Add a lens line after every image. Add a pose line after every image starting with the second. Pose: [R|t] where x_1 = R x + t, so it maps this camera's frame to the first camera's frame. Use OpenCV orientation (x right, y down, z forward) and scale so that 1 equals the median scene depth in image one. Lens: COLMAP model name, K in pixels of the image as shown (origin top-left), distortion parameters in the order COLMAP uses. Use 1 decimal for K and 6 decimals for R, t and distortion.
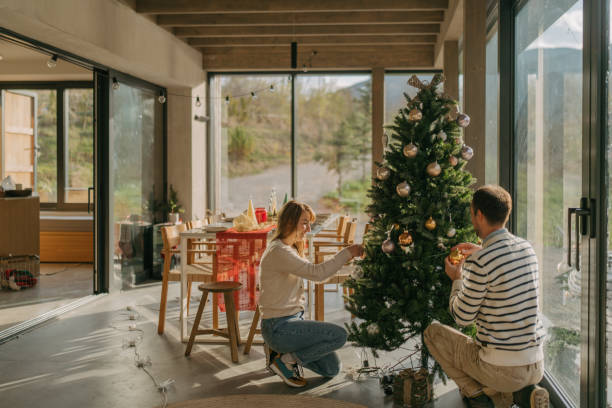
lens RADIAL K [[1075.5, 0, 306.0], [0, 1075.5, 204.0], [0, 0, 1]] dist [-0.100217, 0.166338]
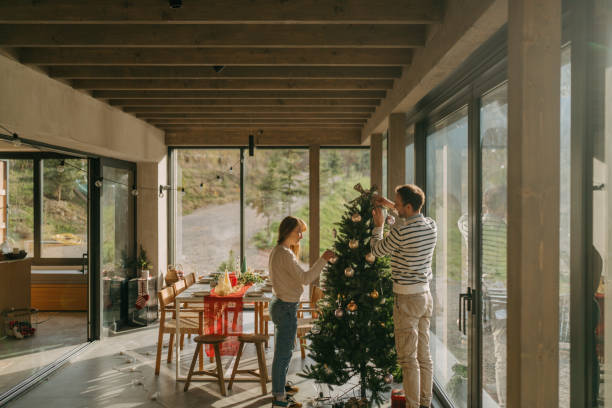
lens RADIAL K [[1075.5, 0, 306.0], [0, 1075.5, 204.0], [0, 0, 1]] dist [-0.100217, 0.166338]
pose [[0.997134, -0.006249, 0.075392, -0.049326], [0.008330, 0.999592, -0.027321, -0.043624], [-0.075190, 0.027871, 0.996780, -0.282136]]
